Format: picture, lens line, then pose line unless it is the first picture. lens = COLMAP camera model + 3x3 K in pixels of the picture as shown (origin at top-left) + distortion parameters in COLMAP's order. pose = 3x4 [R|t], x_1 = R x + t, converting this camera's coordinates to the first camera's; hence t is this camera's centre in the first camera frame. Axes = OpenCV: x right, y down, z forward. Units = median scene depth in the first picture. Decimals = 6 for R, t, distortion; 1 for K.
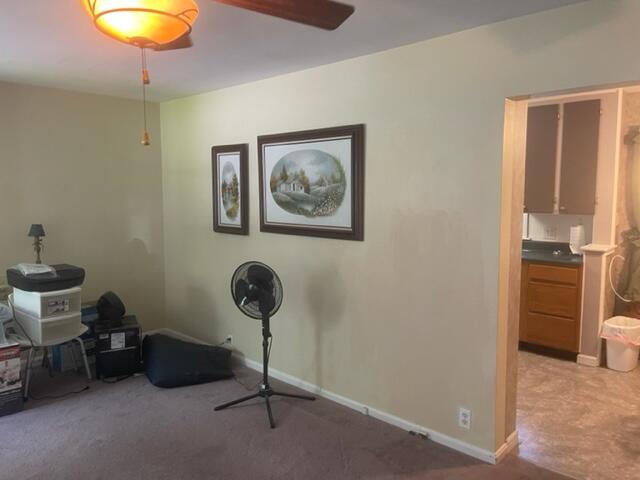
lens RADIAL K [[482.9, 0, 320.5], [0, 482.9, 231.4], [0, 0, 1]] dist [0.064159, -0.079127]
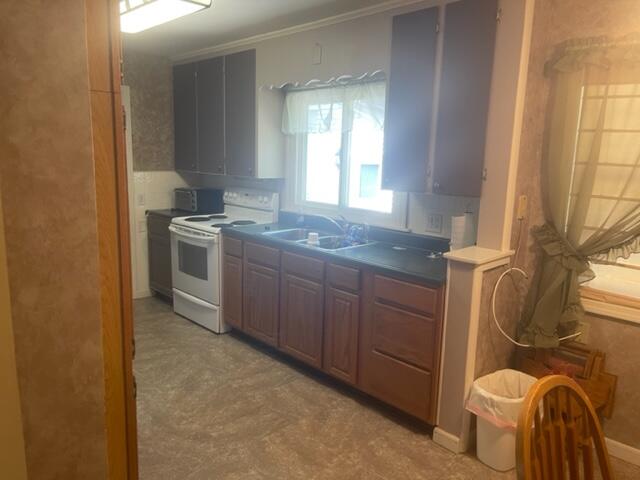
lens RADIAL K [[480.6, 0, 320.0], [0, 480.6, 240.0], [0, 0, 1]] dist [0.065077, -0.082975]
pose [[0.998355, 0.038049, -0.042892, 0.420591], [-0.034295, 0.995784, 0.085082, -0.028340], [0.045949, -0.083471, 0.995450, 0.433059]]
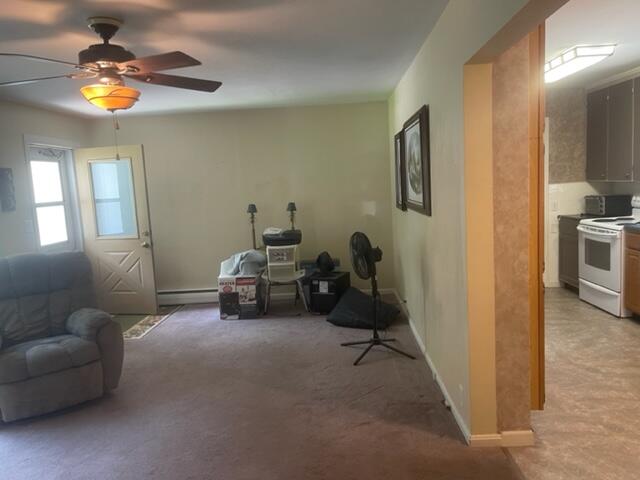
lens RADIAL K [[480.6, 0, 320.0], [0, 480.6, 240.0], [0, 0, 1]] dist [0.065077, -0.082975]
pose [[0.657488, 0.054054, -0.751524, 0.570733], [-0.010664, 0.997991, 0.062452, 0.006568], [0.753390, -0.033047, 0.656744, 0.101424]]
